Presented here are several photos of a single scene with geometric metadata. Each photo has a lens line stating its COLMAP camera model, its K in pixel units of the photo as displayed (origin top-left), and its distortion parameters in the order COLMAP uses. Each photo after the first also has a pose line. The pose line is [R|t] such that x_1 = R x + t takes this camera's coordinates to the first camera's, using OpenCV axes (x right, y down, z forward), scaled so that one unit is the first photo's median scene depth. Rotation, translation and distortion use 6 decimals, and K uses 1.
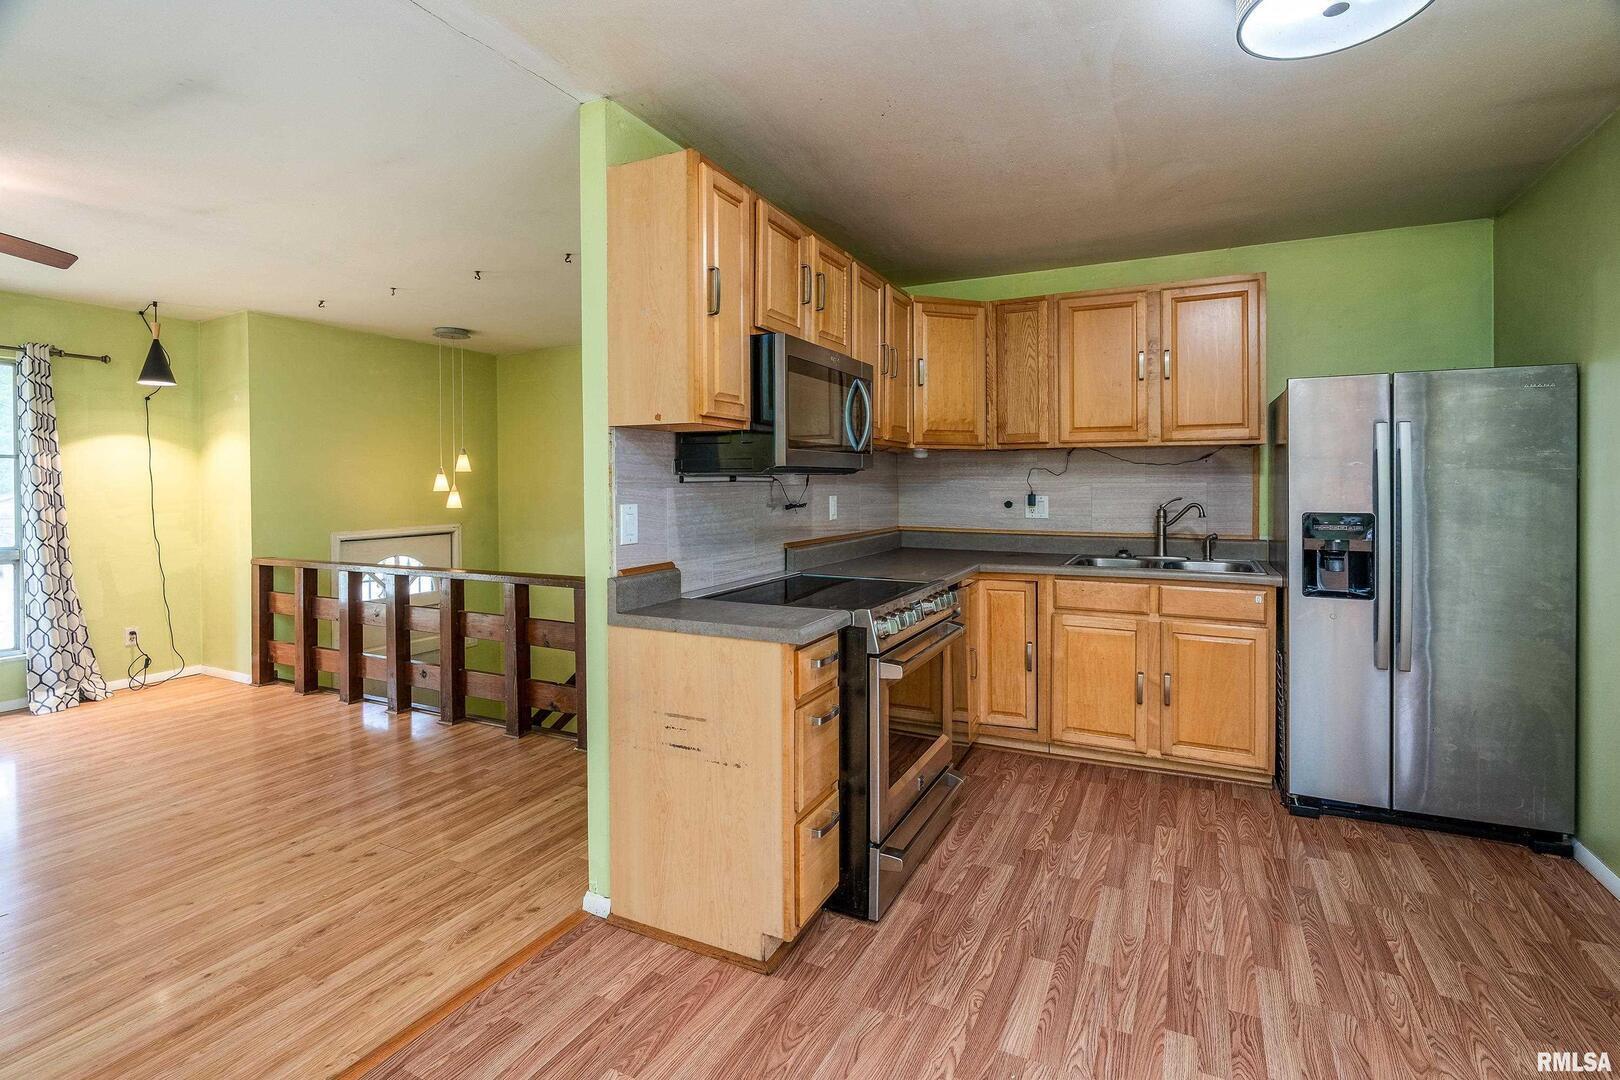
lens RADIAL K [[765.1, 0, 764.5], [0, 765.1, 492.6], [0, 0, 1]] dist [-0.007617, 0.002009]
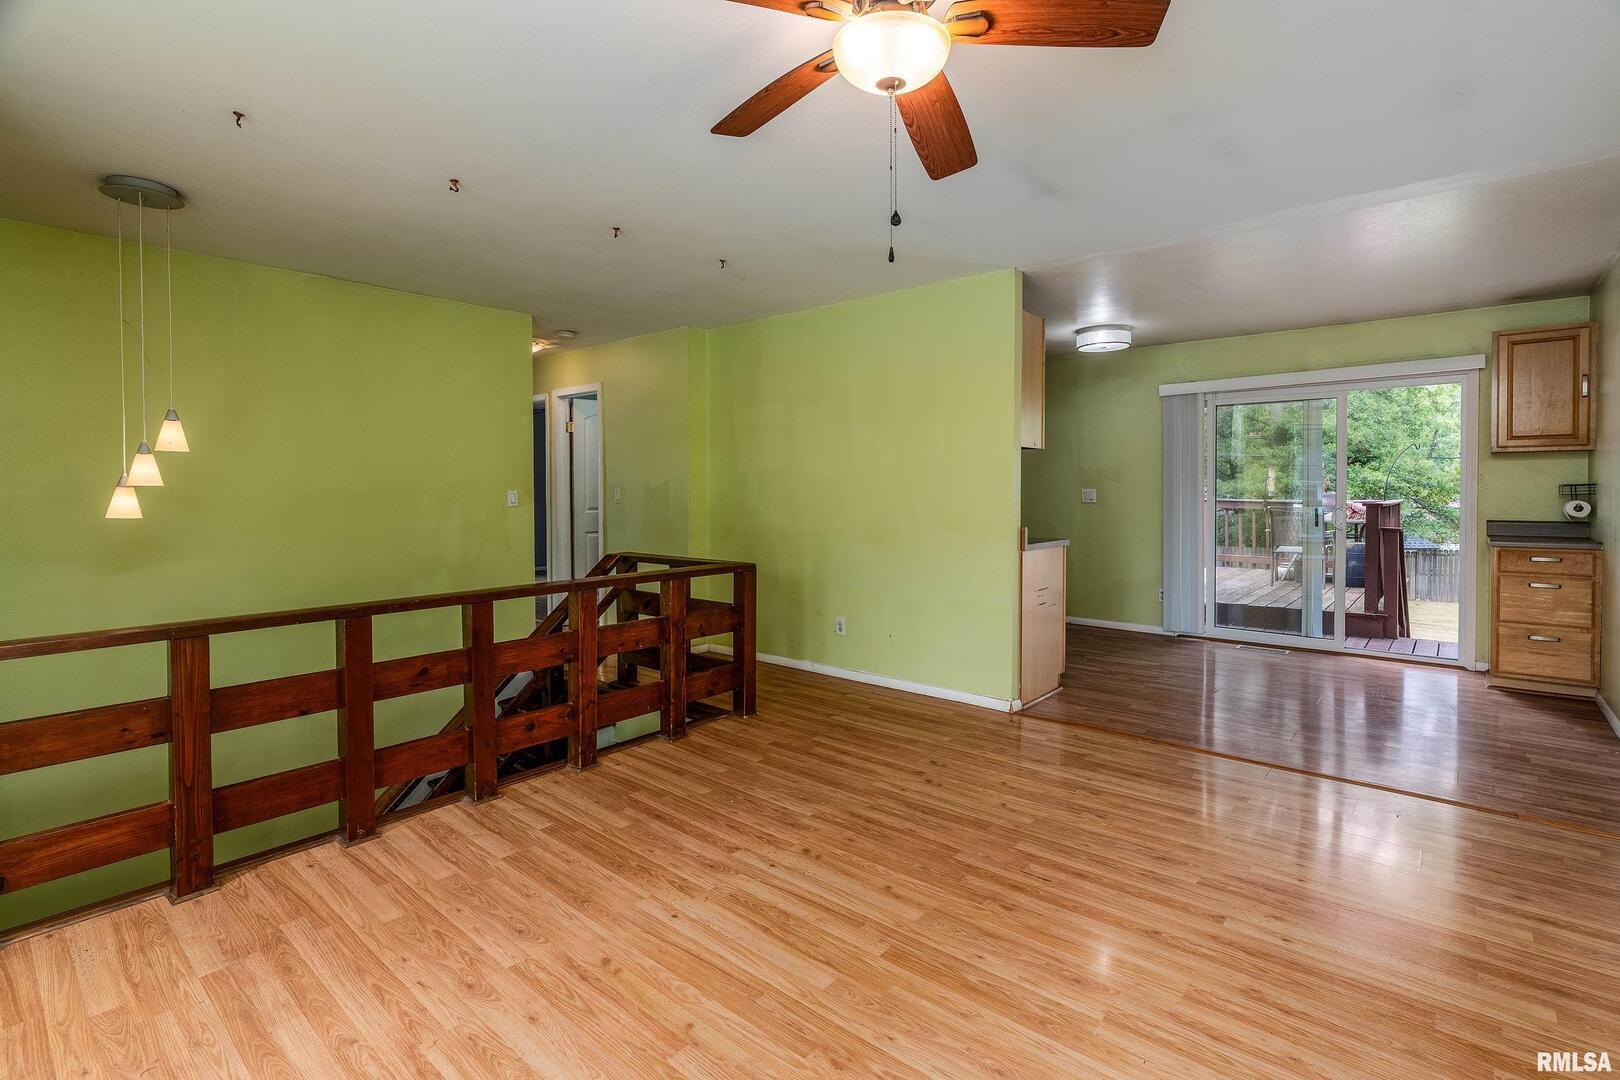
lens RADIAL K [[765.1, 0, 788.8], [0, 765.1, 497.8], [0, 0, 1]] dist [-0.007617, 0.002009]
pose [[0.245449, -0.009471, 0.969363, -1.784072], [0.006451, 0.999946, 0.008136, -0.004097], [-0.969388, 0.004257, 0.245496, 0.867779]]
